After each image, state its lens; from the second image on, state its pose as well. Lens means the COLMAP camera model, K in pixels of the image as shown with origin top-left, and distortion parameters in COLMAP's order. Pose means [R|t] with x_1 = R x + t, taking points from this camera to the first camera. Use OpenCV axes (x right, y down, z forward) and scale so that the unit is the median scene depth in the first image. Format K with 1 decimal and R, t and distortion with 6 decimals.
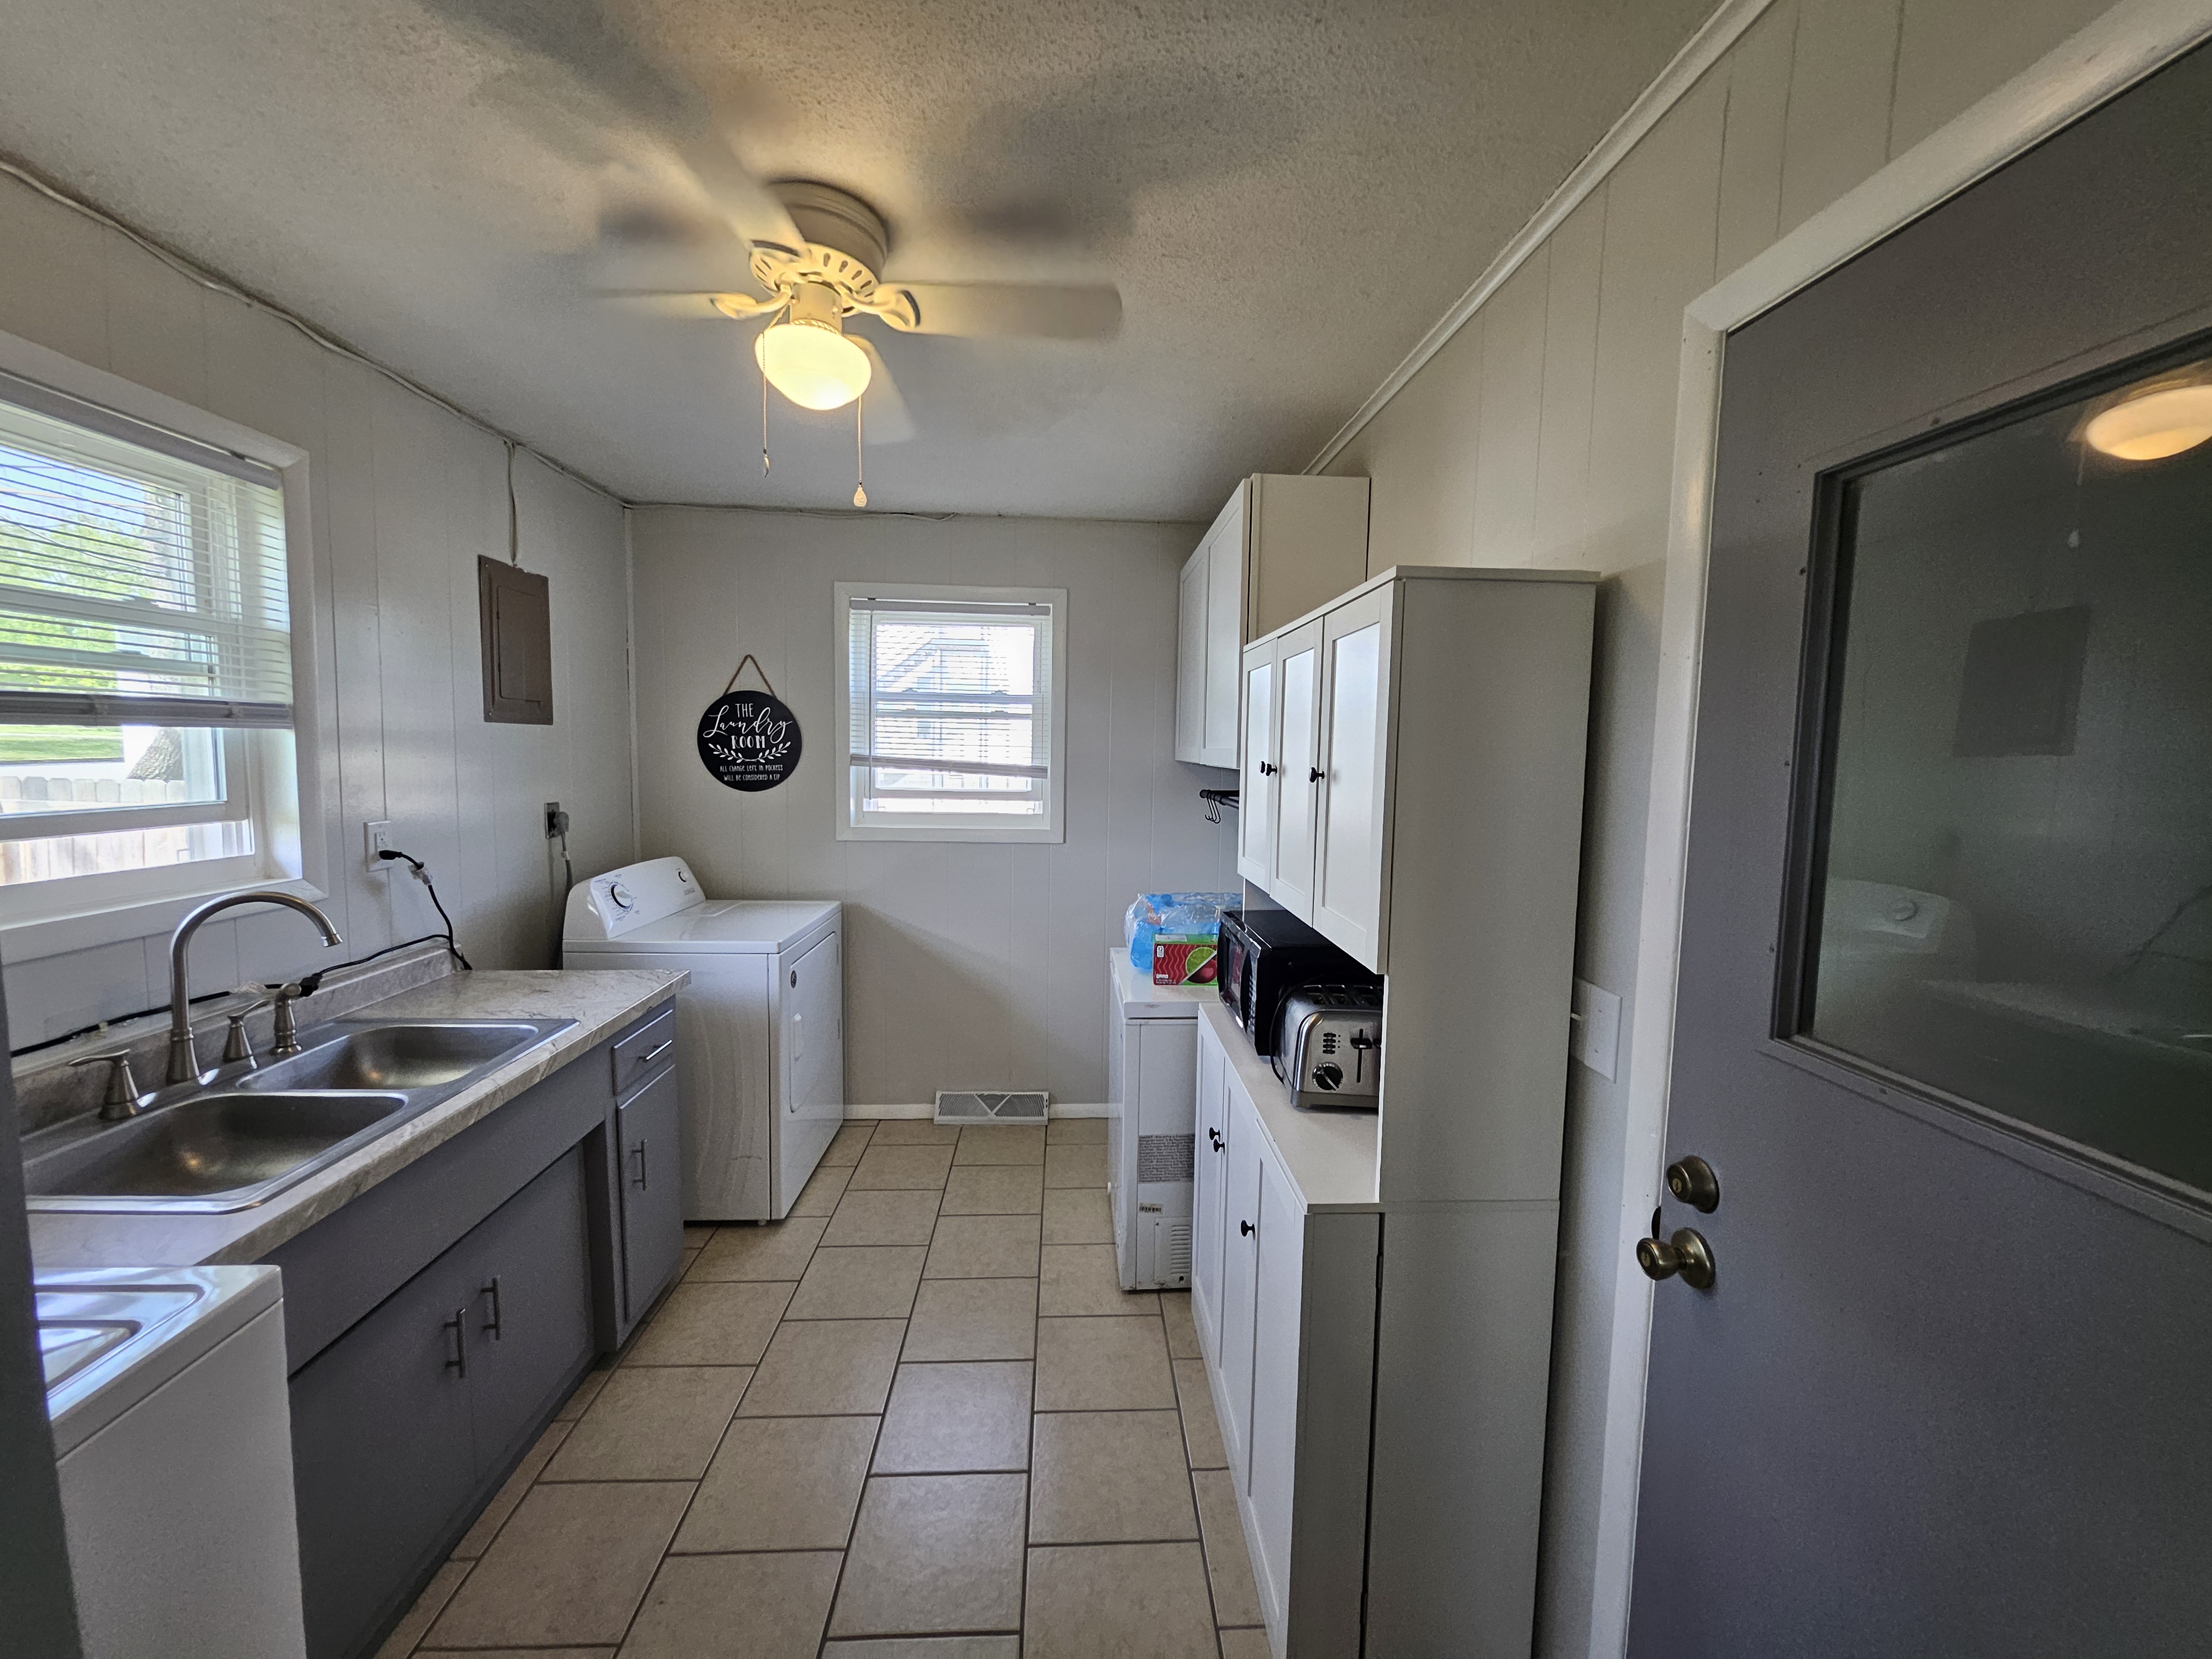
lens RADIAL K [[866.3, 0, 1105.6], [0, 866.3, 806.3], [0, 0, 1]] dist [-0.001154, 0.000266]
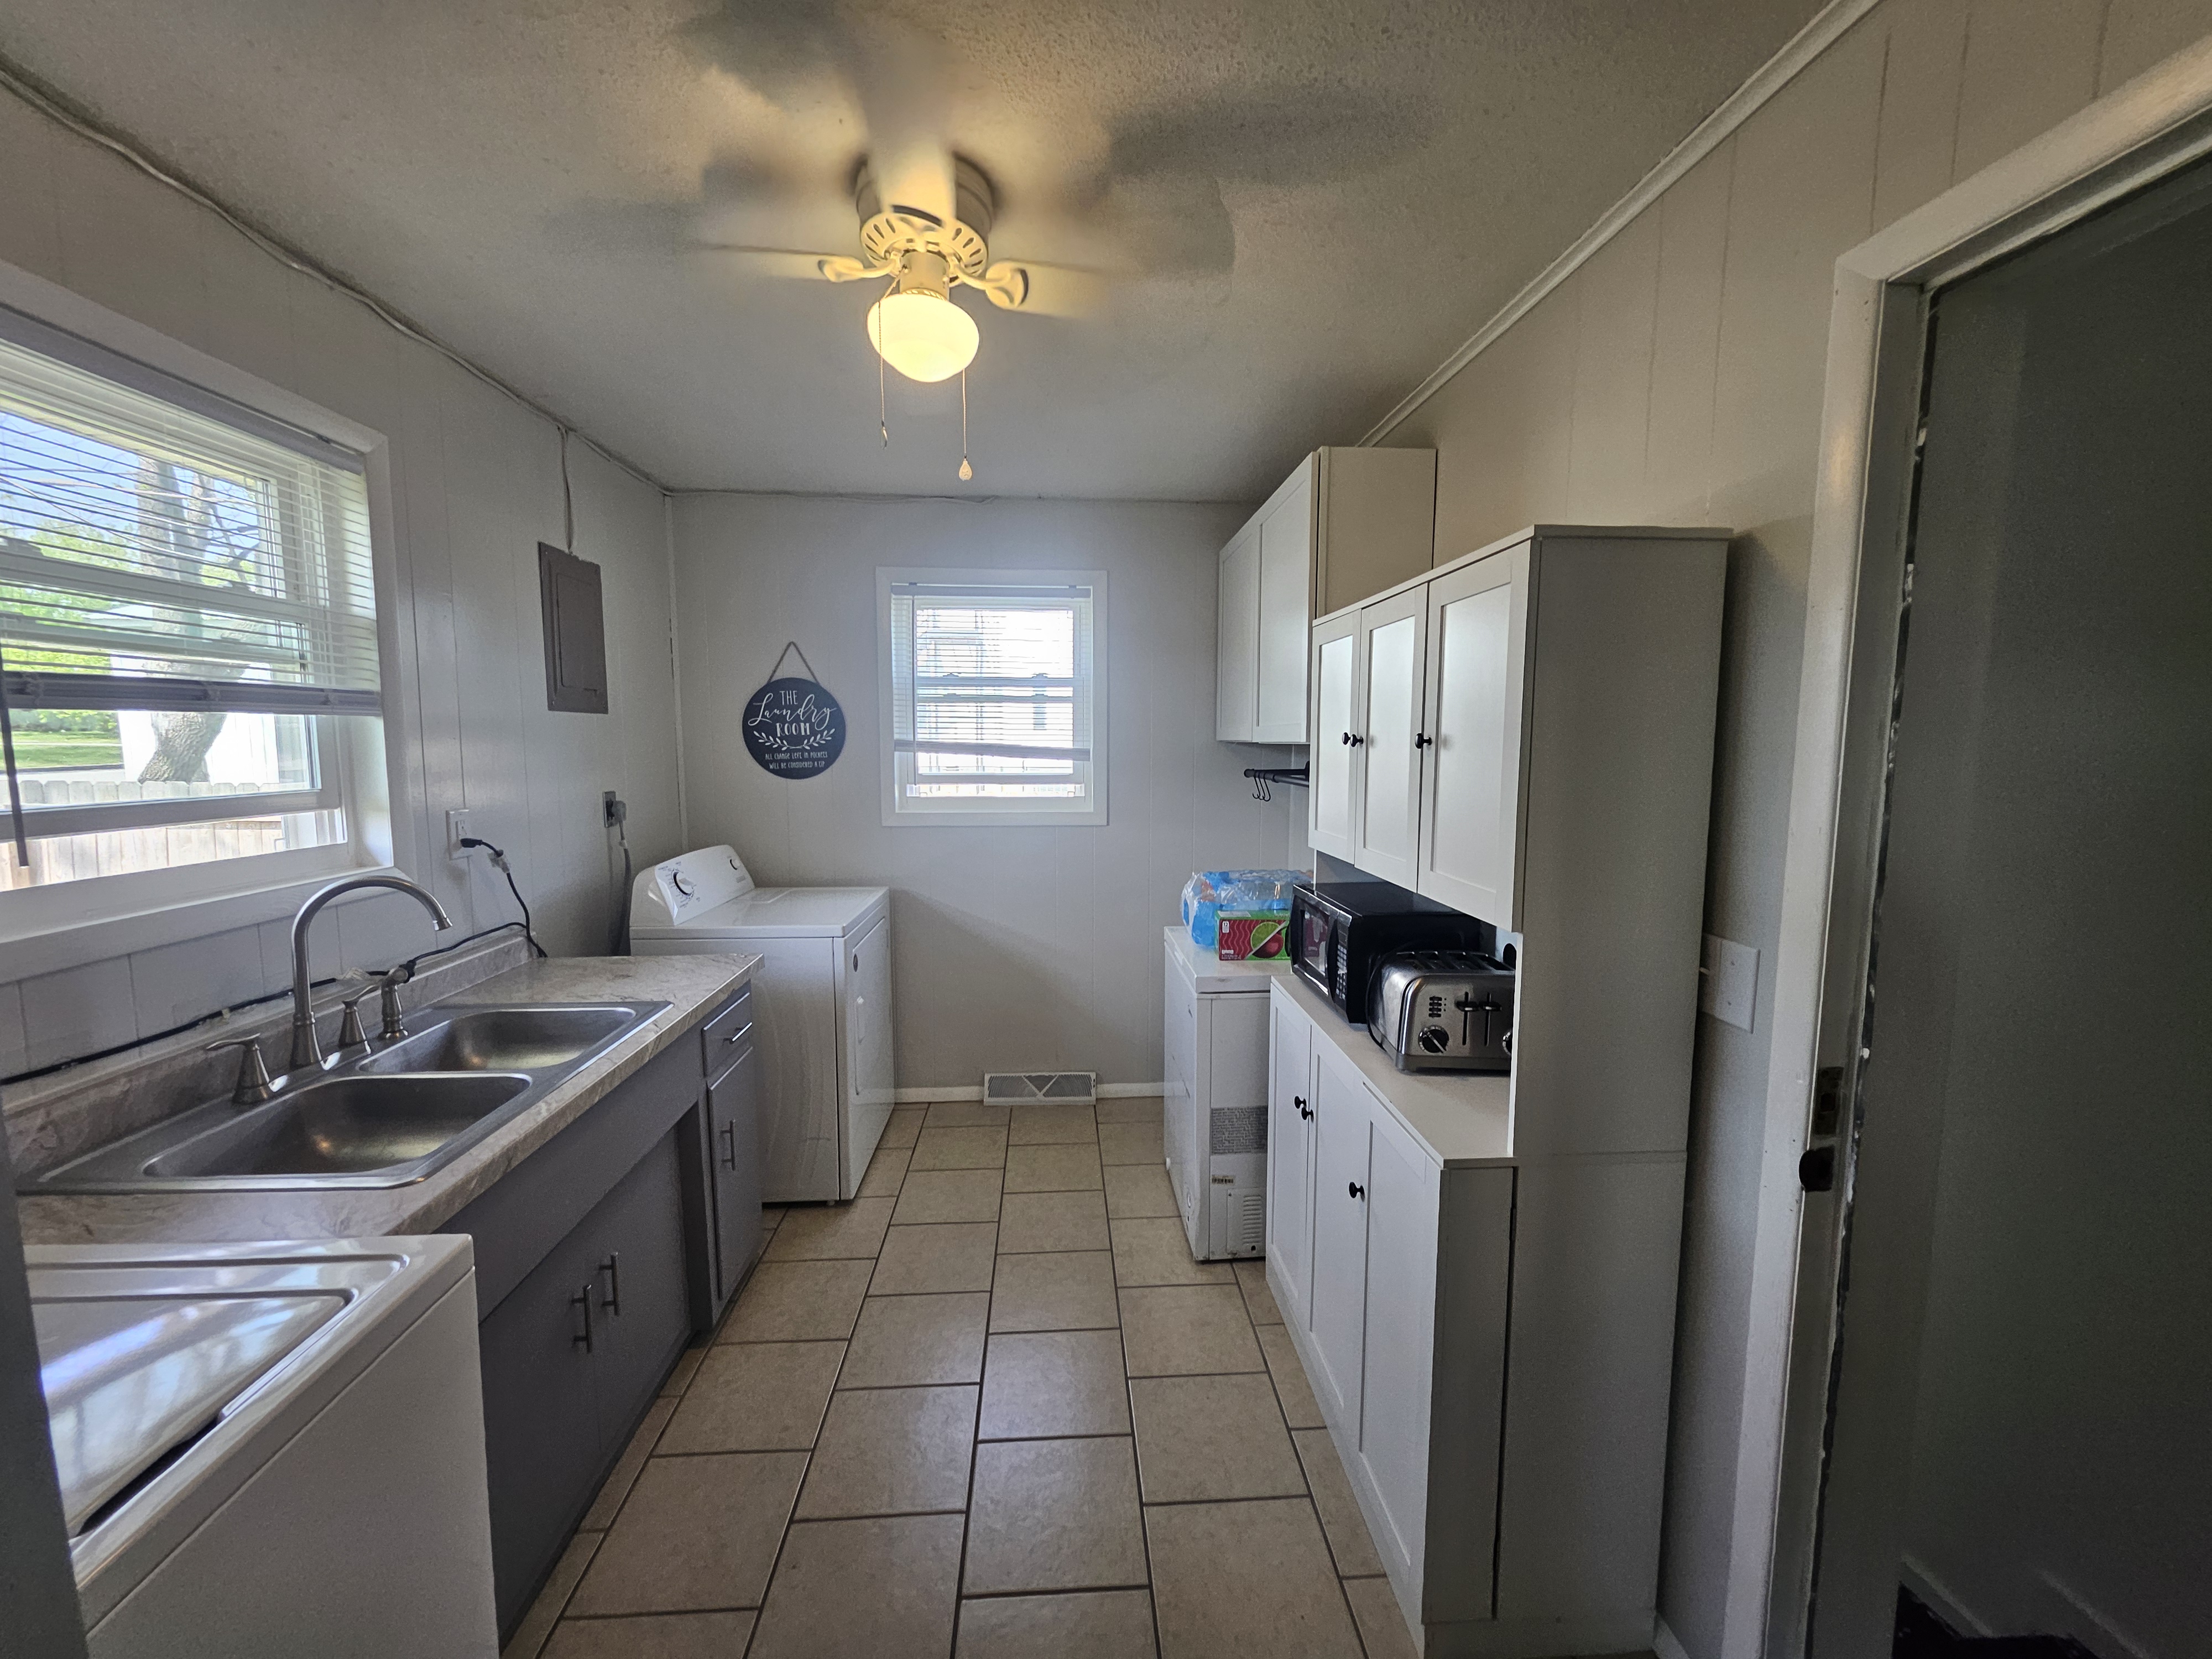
lens RADIAL K [[866.3, 0, 1062.4], [0, 866.3, 817.8], [0, 0, 1]] dist [-0.001154, 0.000266]
pose [[0.999802, -0.018629, 0.006957, -0.168291], [0.018512, 0.999691, 0.016570, 0.026012], [-0.007264, -0.016438, 0.999839, -0.004784]]
